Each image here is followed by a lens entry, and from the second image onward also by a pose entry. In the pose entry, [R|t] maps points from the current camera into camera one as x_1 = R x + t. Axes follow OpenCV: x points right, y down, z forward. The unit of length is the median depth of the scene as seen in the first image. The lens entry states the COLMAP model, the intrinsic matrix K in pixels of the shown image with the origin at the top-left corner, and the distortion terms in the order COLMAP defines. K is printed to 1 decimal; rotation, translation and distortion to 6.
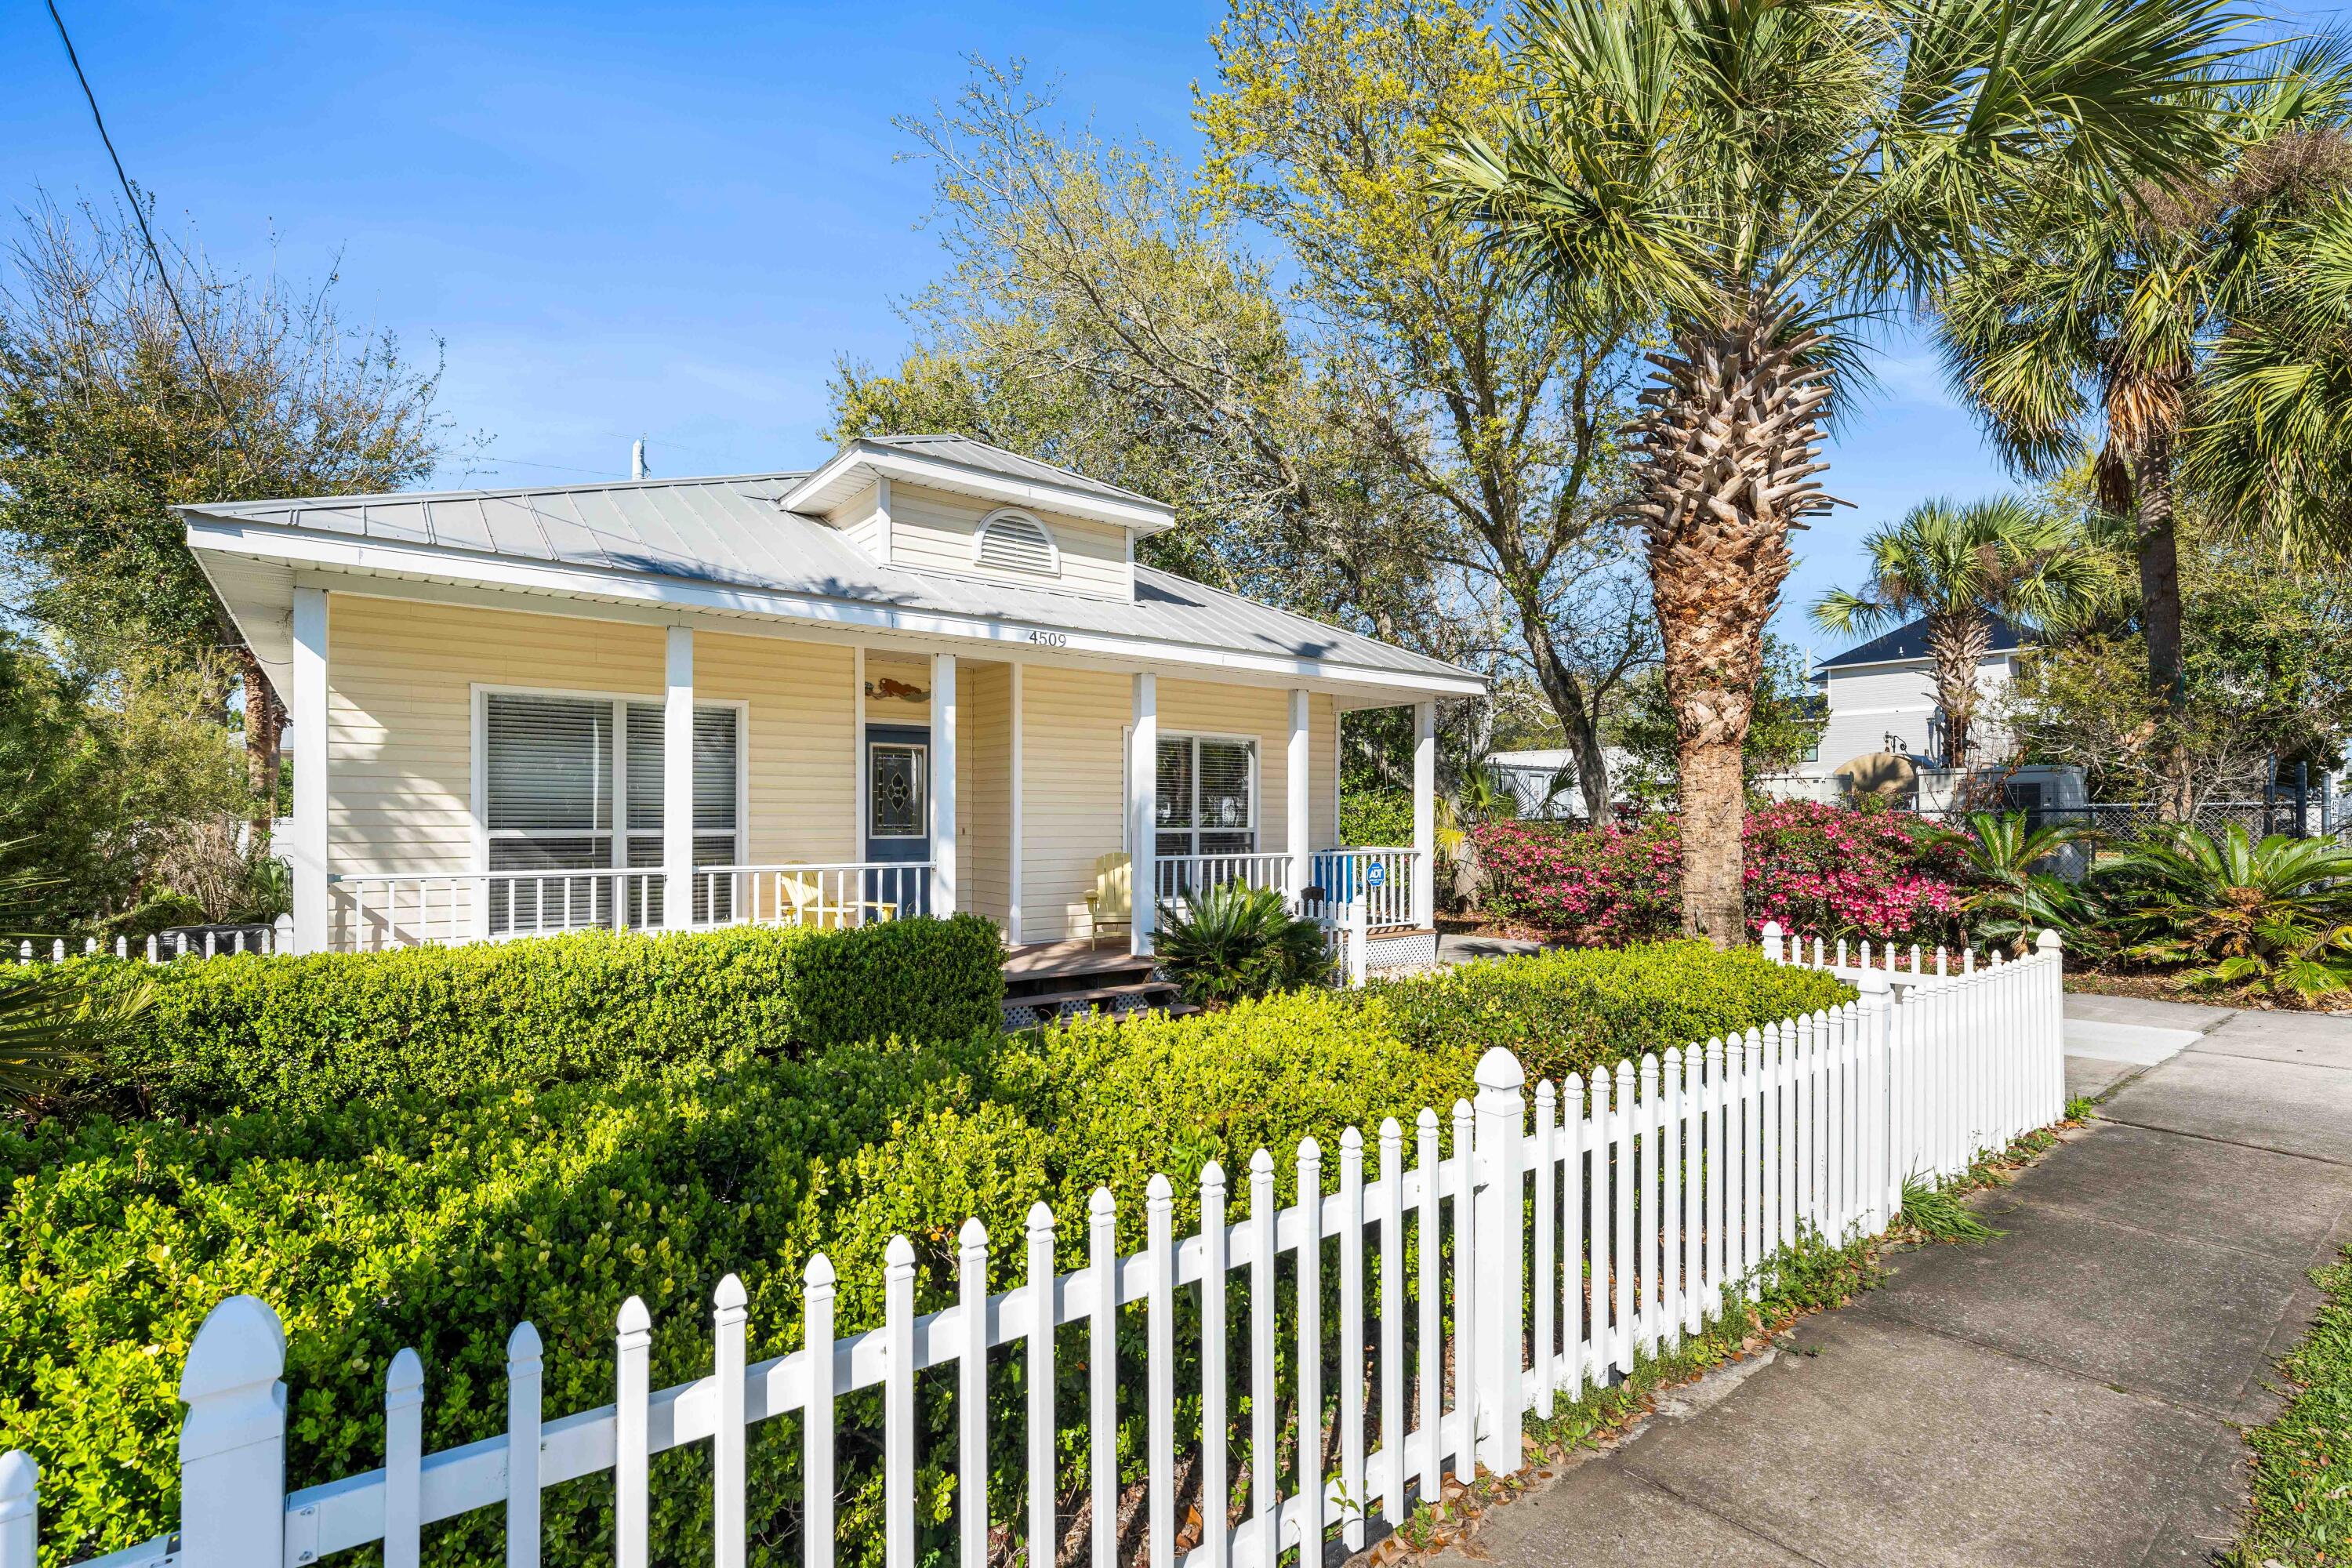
lens RADIAL K [[1082.2, 0, 1178.0], [0, 1082.2, 818.1], [0, 0, 1]] dist [-0.001136, -0.000091]
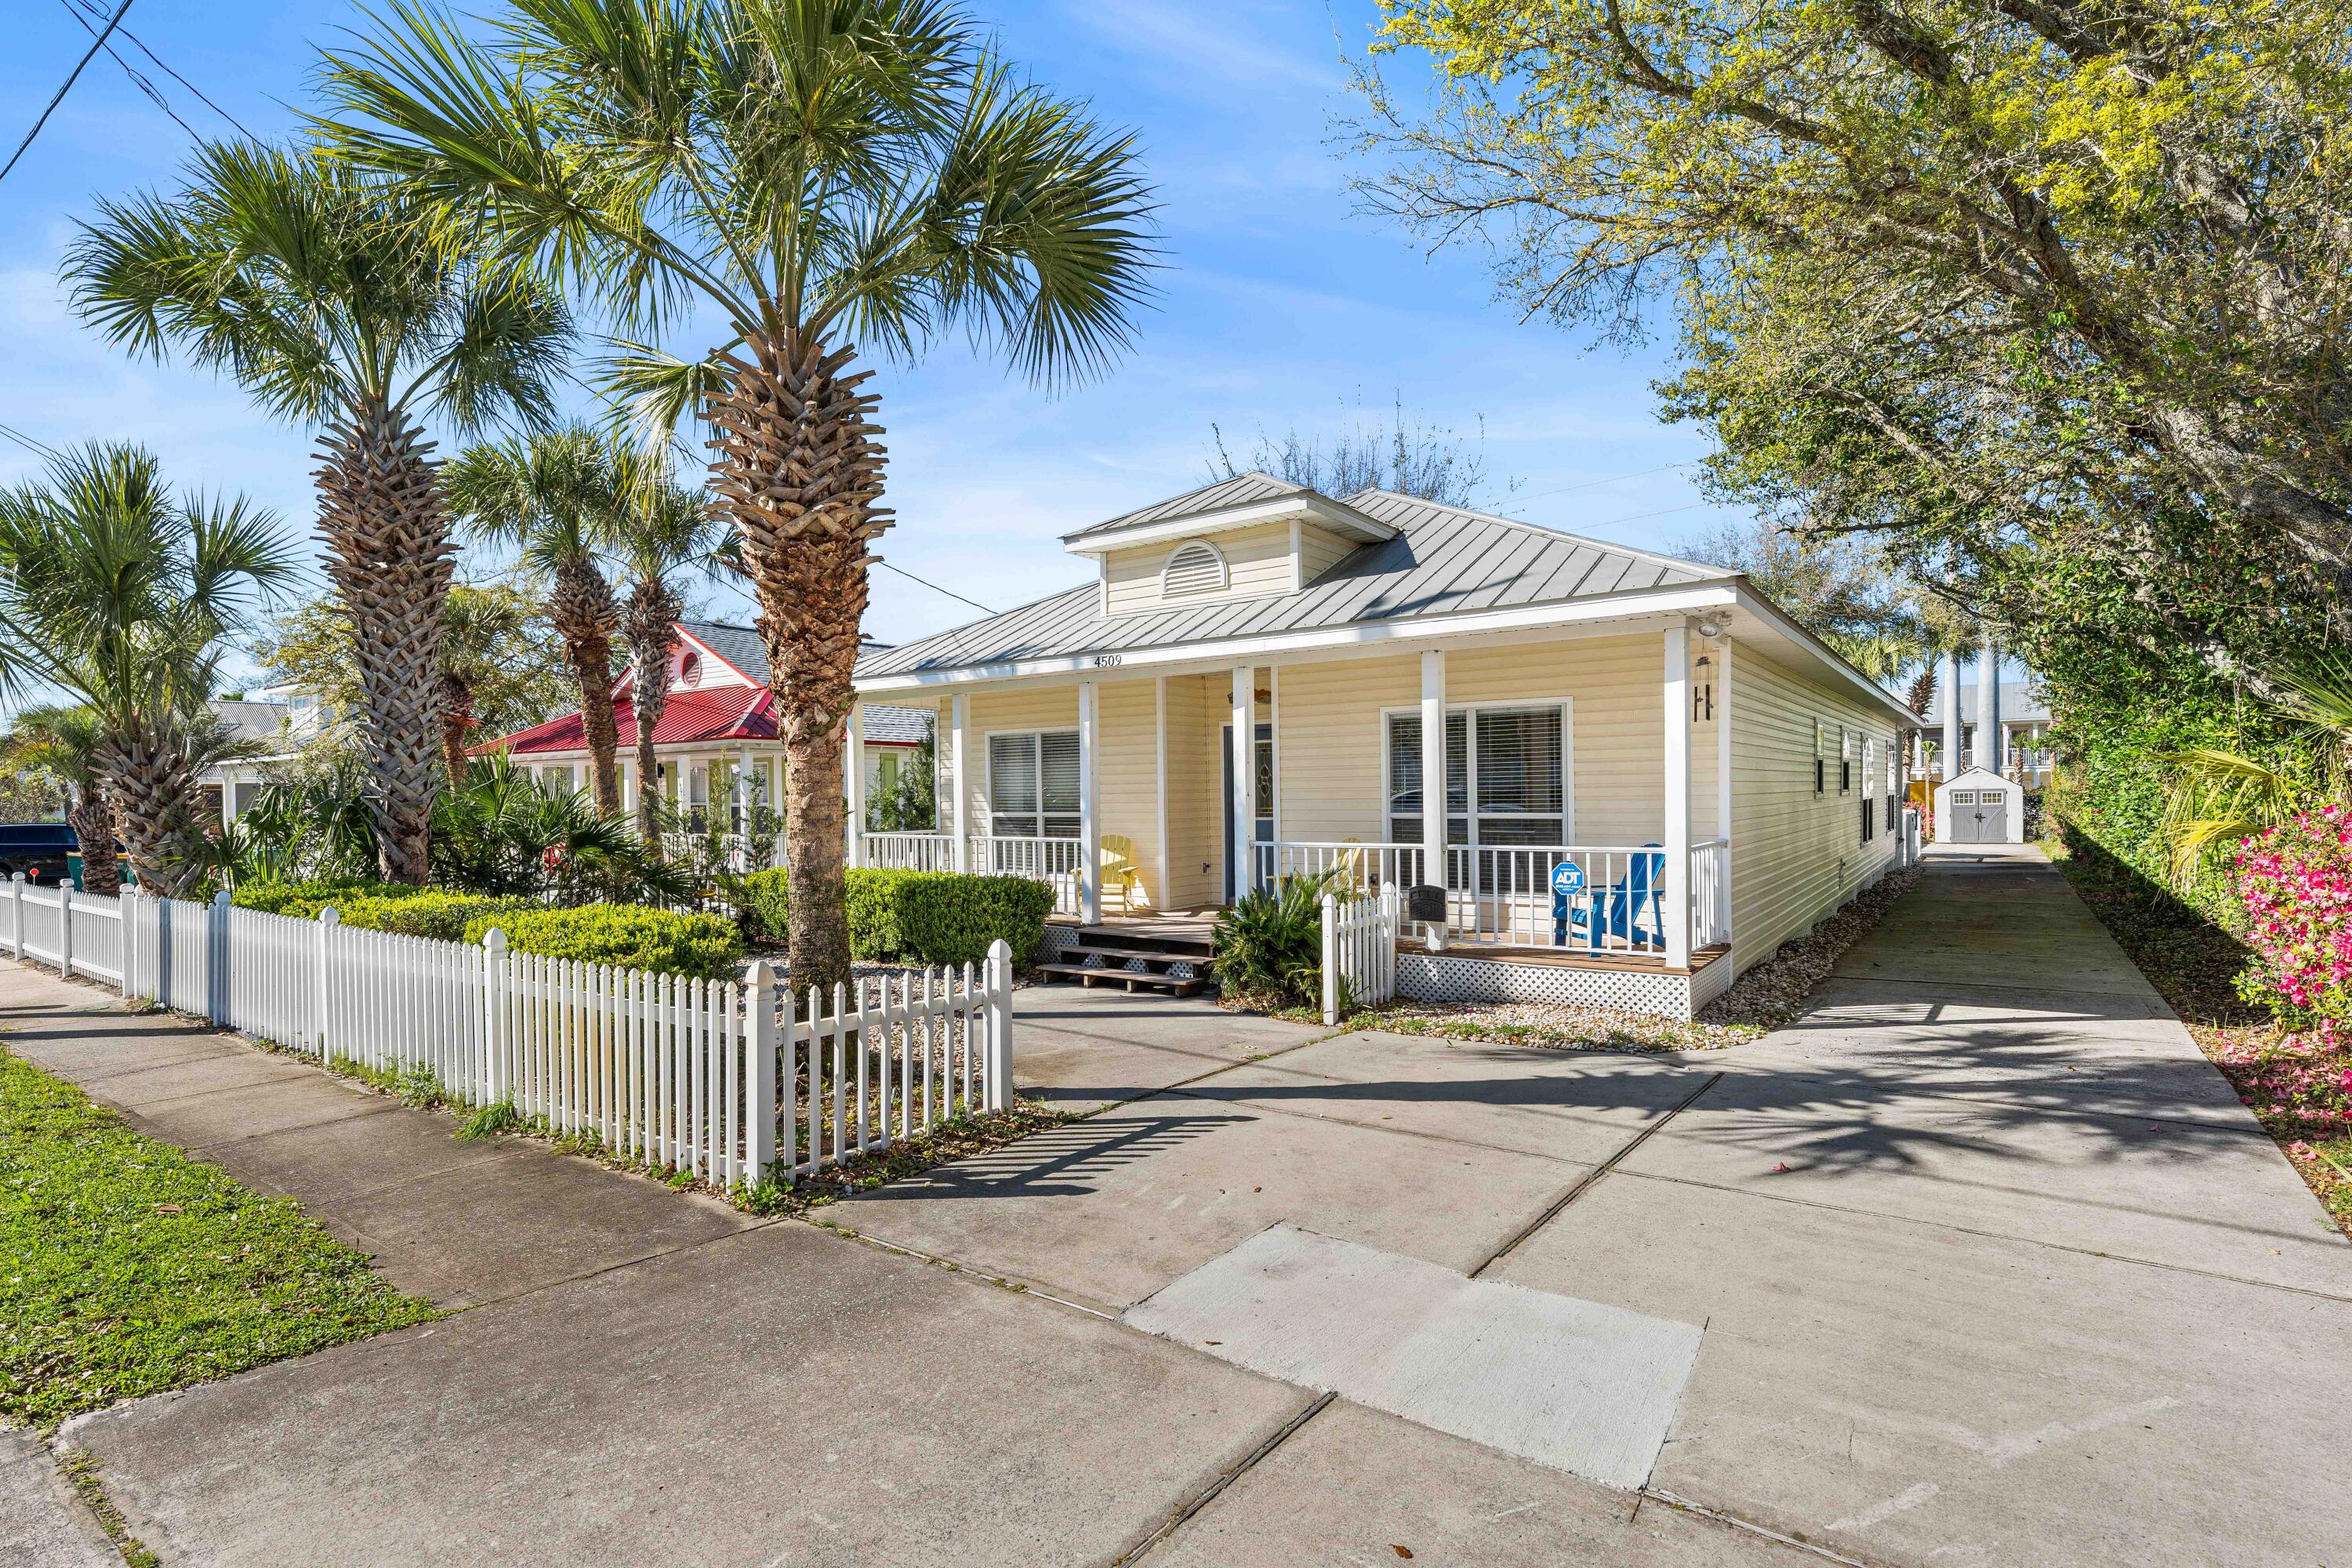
lens RADIAL K [[1109.9, 0, 1176.0], [0, 1109.9, 784.0], [0, 0, 1]] dist [0.000368, 0.000006]
pose [[0.291464, -0.018547, -0.956402, 0.997938], [0.006890, 0.999827, -0.017289, -0.001754], [0.956557, -0.001550, 0.291541, 0.628094]]
